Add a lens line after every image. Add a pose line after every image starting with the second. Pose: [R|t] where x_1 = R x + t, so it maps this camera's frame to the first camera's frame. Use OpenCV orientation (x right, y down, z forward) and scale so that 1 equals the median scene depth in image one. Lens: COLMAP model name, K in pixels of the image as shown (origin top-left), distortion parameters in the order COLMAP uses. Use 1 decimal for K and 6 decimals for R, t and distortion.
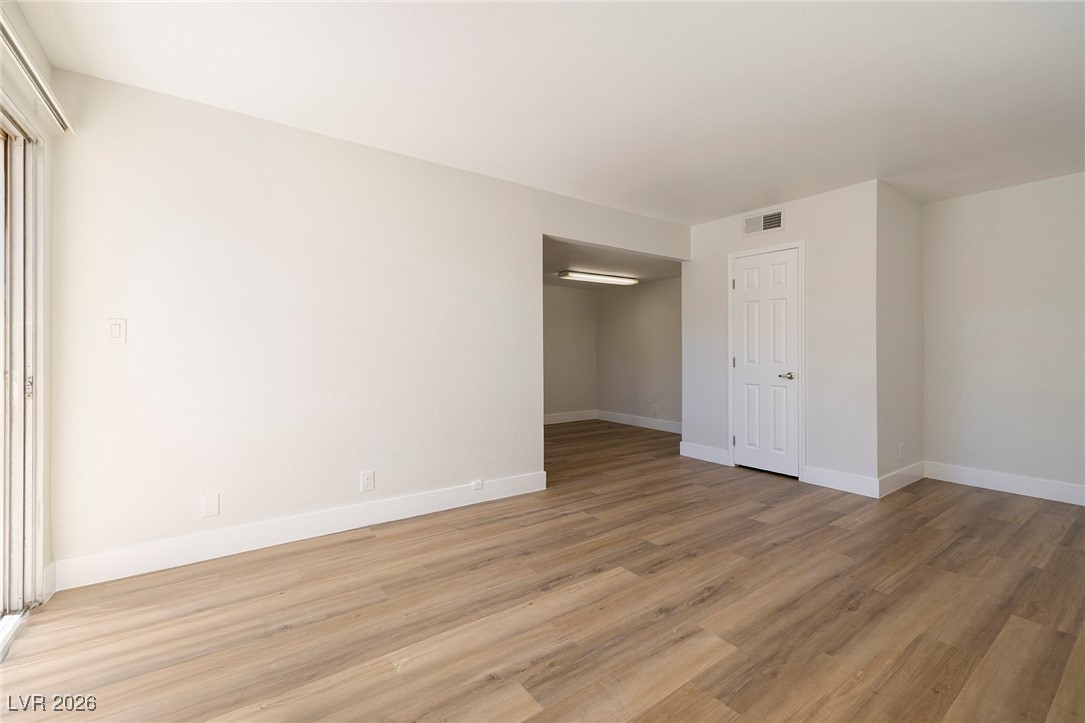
lens RADIAL K [[454.4, 0, 538.2], [0, 454.4, 355.7], [0, 0, 1]] dist [-0.000759, -0.000153]
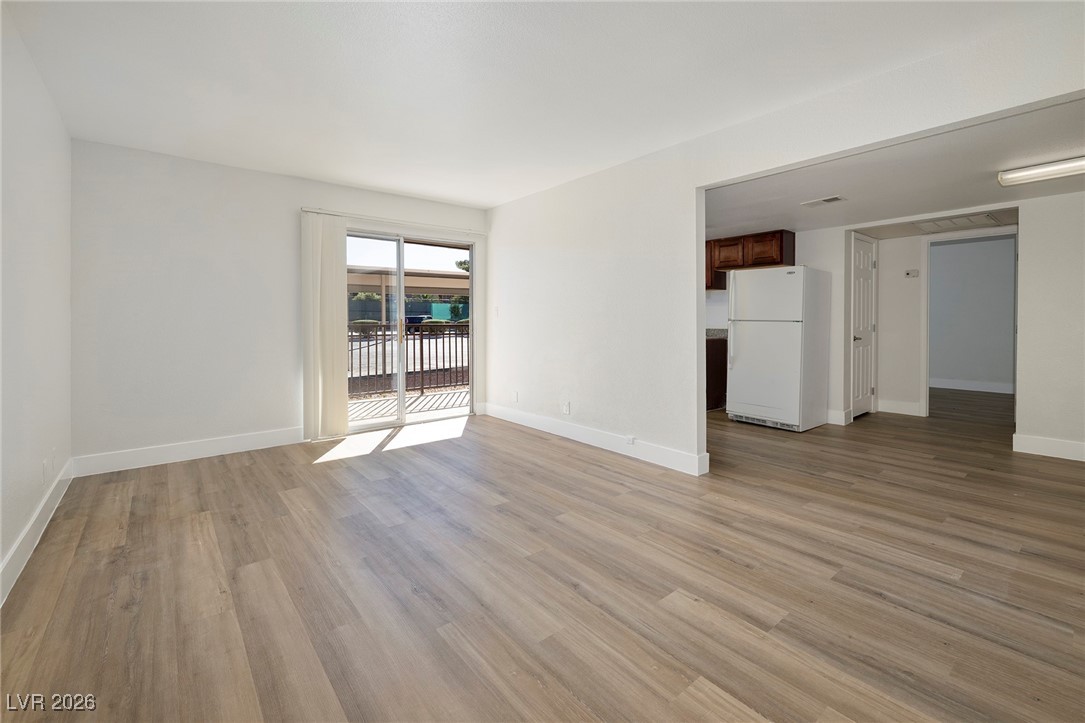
lens RADIAL K [[466.9, 0, 537.7], [0, 466.9, 322.3], [0, 0, 1]] dist [0.001122, 0.000041]
pose [[0.067745, 0.002599, -0.997699, 1.187135], [-0.007284, 0.999971, 0.002110, -0.003055], [0.997676, 0.007124, 0.067762, 0.838731]]
